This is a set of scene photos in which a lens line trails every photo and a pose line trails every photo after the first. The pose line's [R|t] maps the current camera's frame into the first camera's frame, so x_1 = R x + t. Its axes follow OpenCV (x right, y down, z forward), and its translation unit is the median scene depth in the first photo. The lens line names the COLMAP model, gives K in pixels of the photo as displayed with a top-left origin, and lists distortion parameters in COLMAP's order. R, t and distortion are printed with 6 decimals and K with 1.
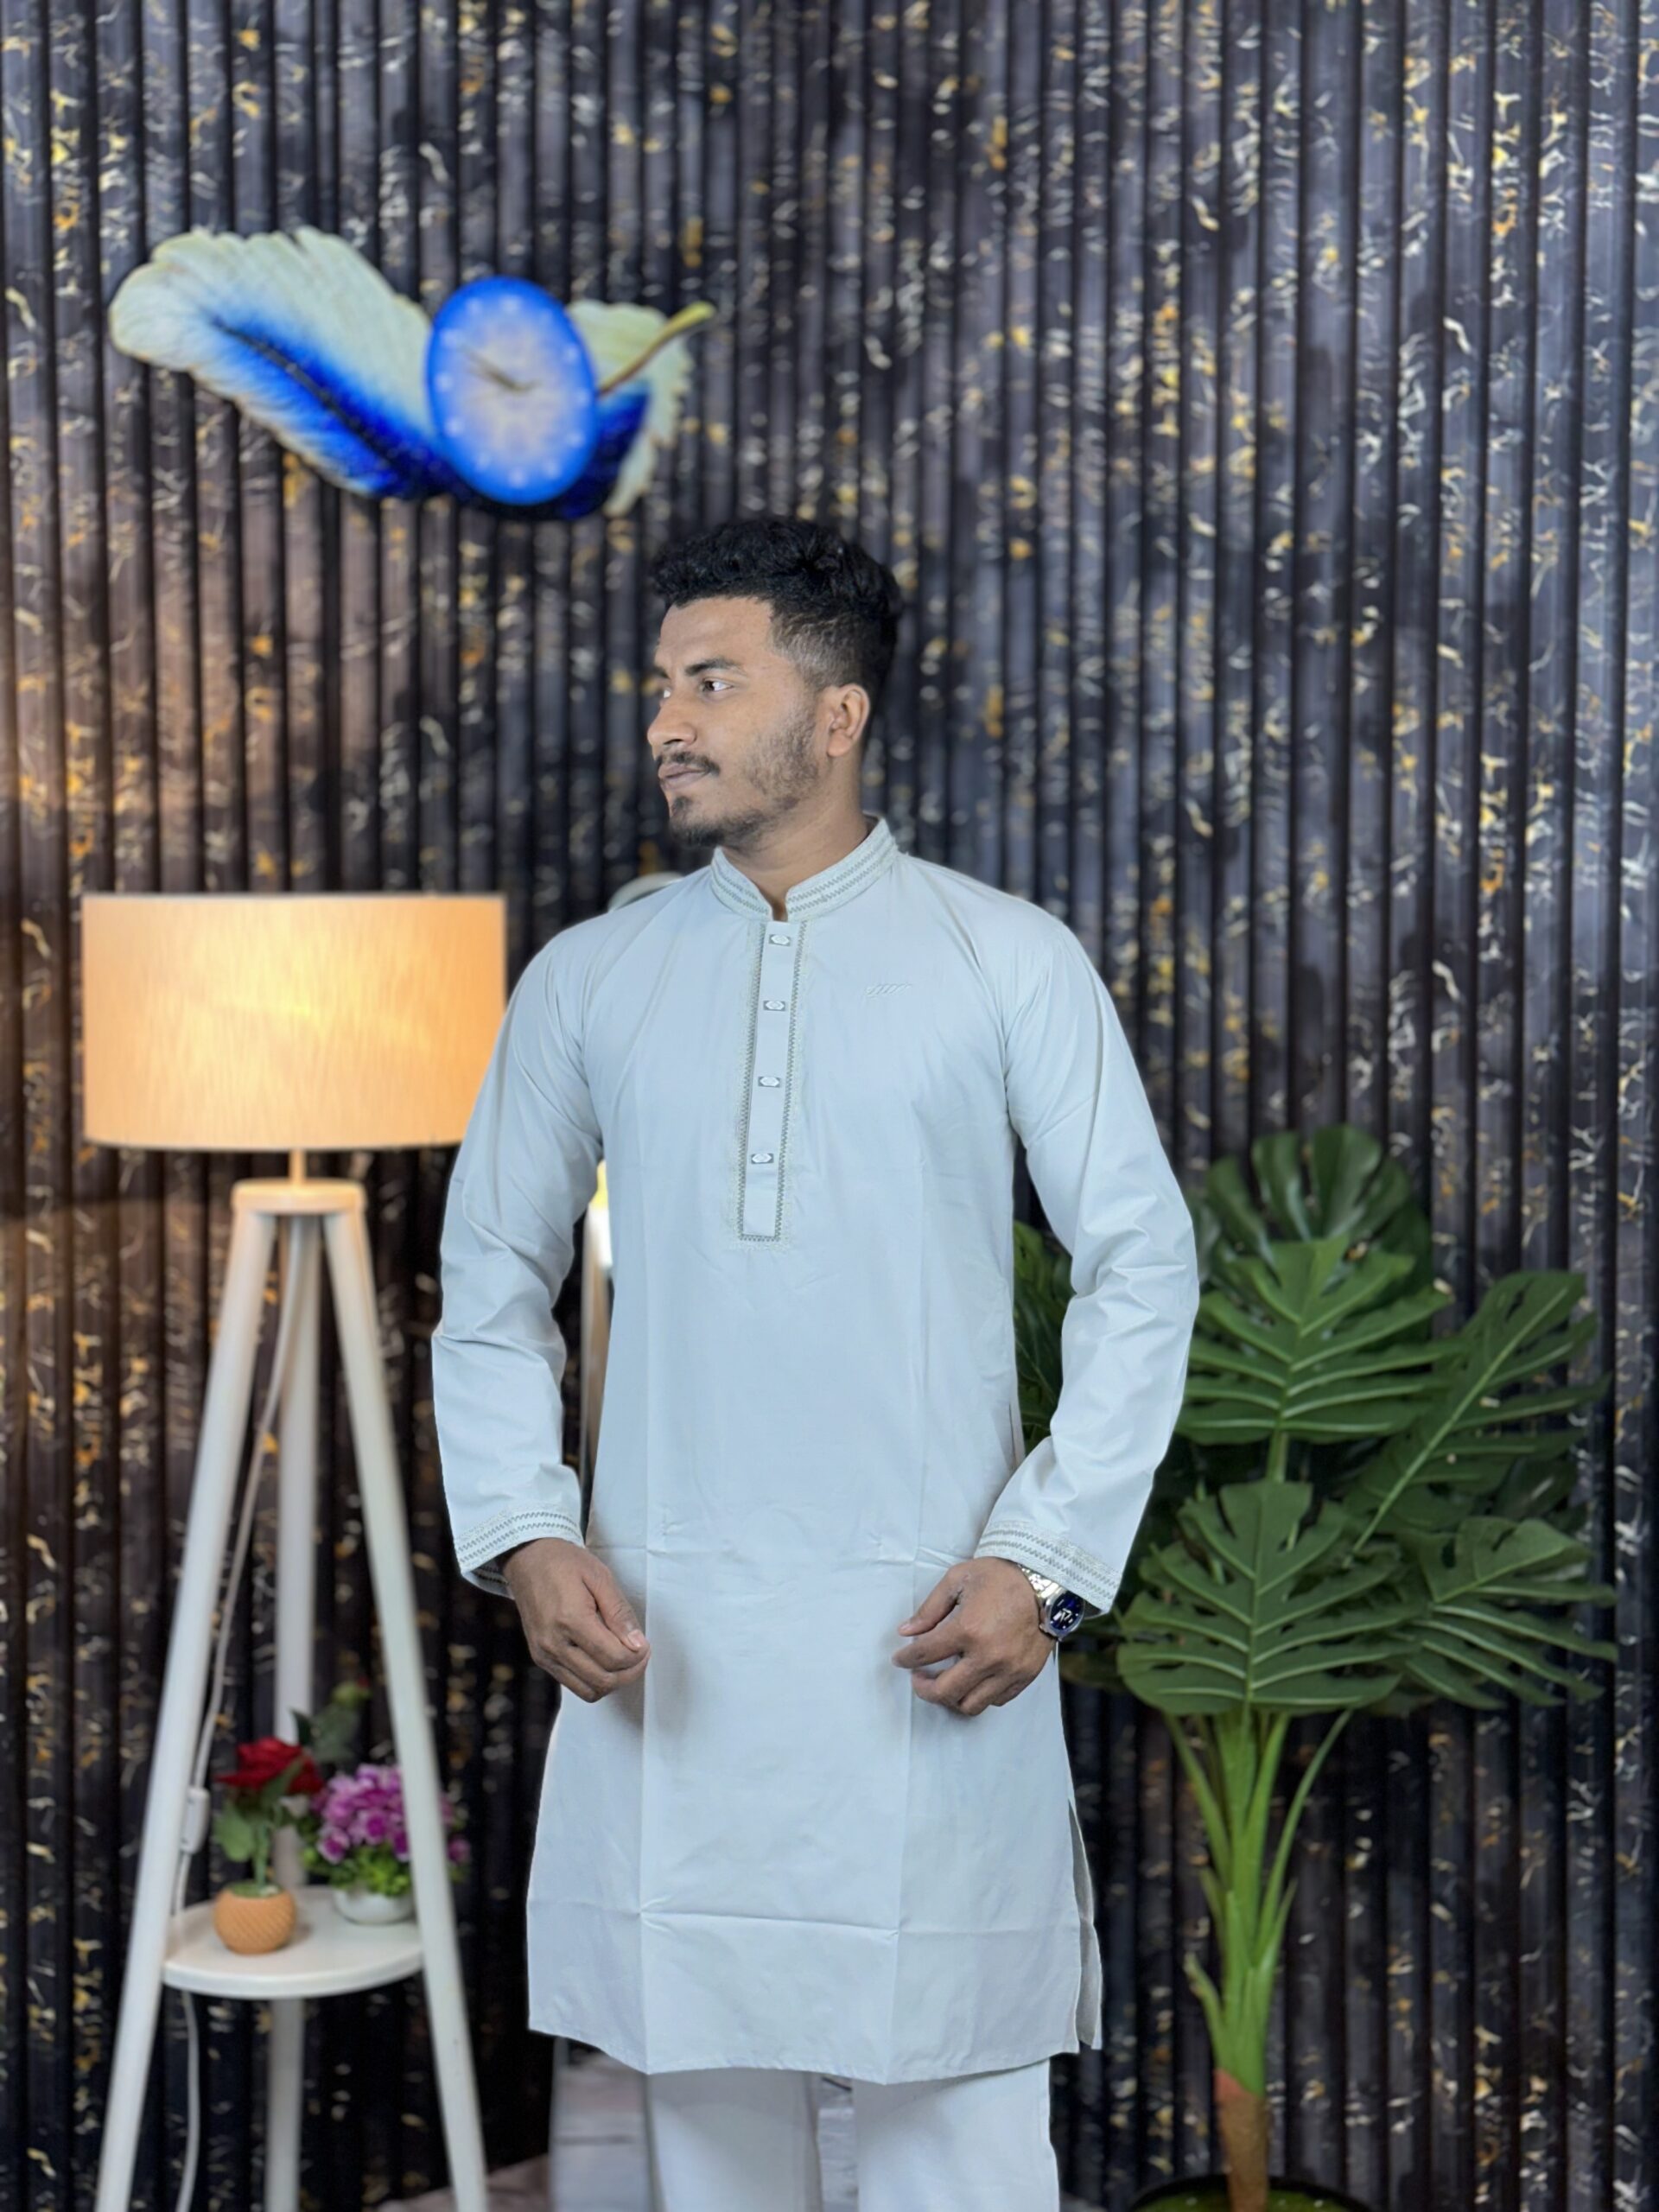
lens RADIAL K [[3092.2, 0, 828.9], [0, 3092.2, 1110.3], [0, 0, 1]] dist [0.243180, -0.582610]
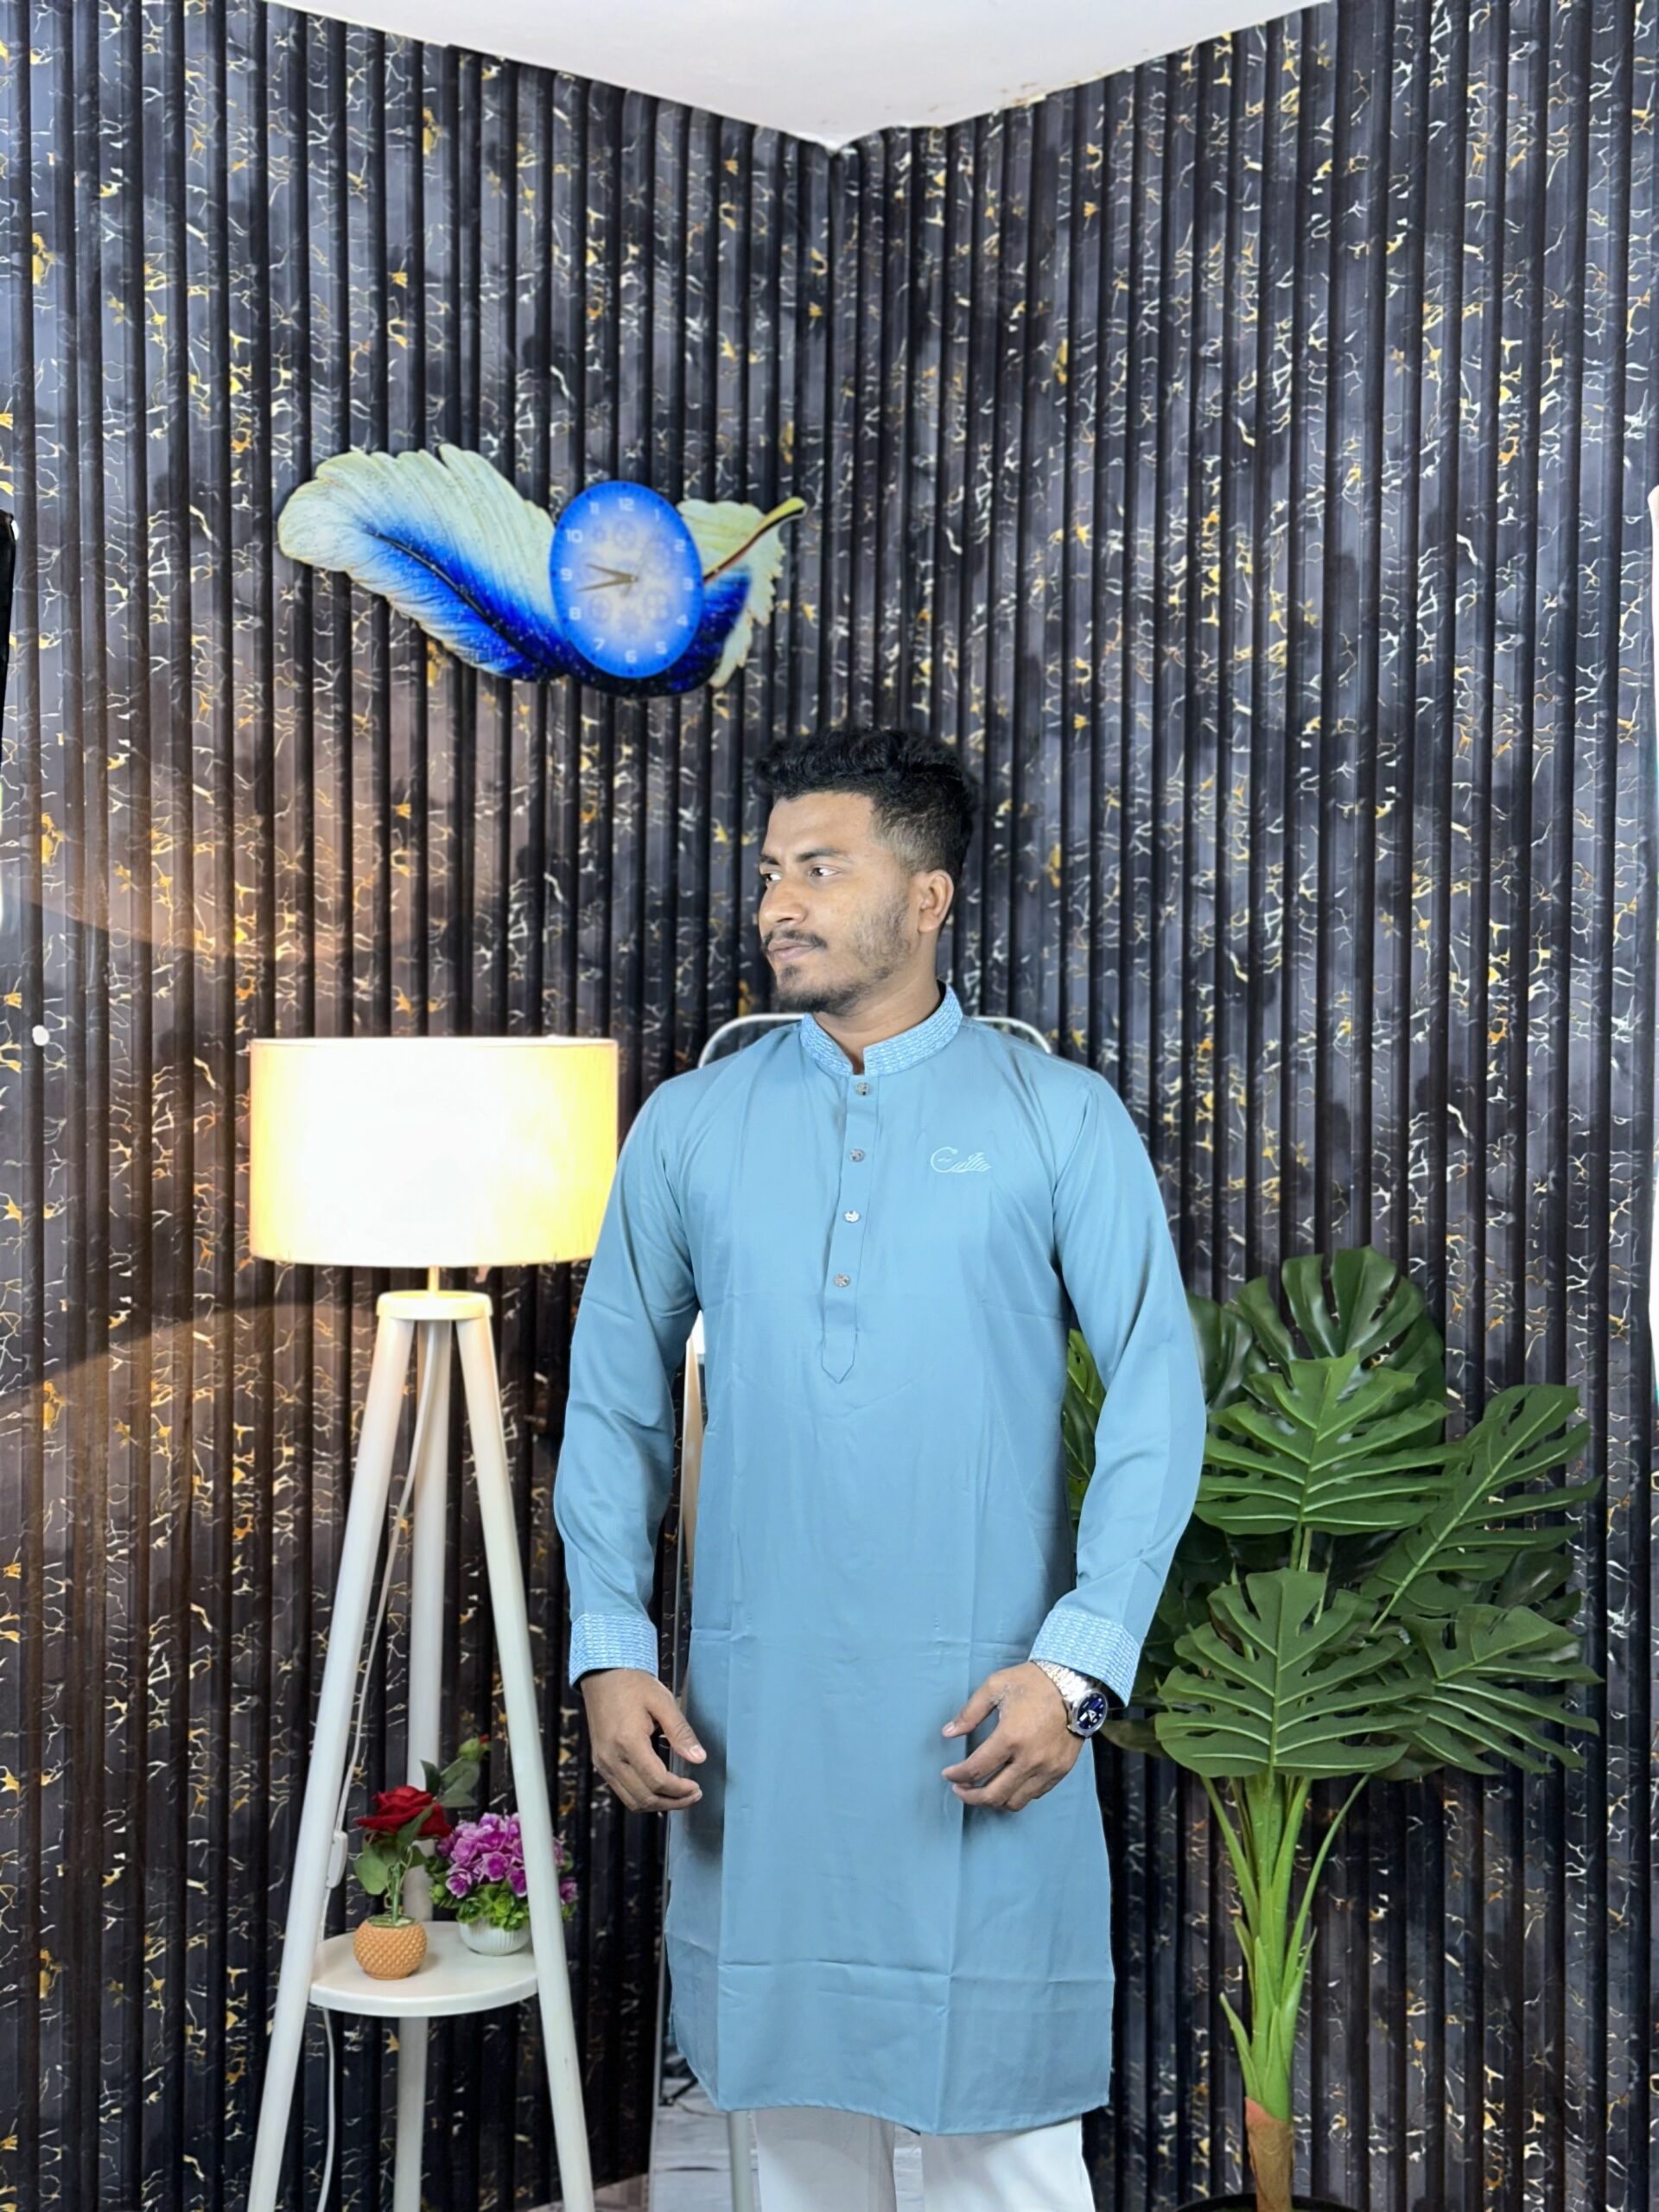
lens RADIAL K [[3087.3, 0, 822.3], [0, 3087.3, 1108.7], [0, 0, 1]] dist [0.227890, -0.502171]
pose [[0.999557, 0.007167, -0.028883, 0.002545], [-0.007784, 0.999742, -0.021320, -0.019016], [0.028722, 0.021536, 0.999355, -0.114914]]
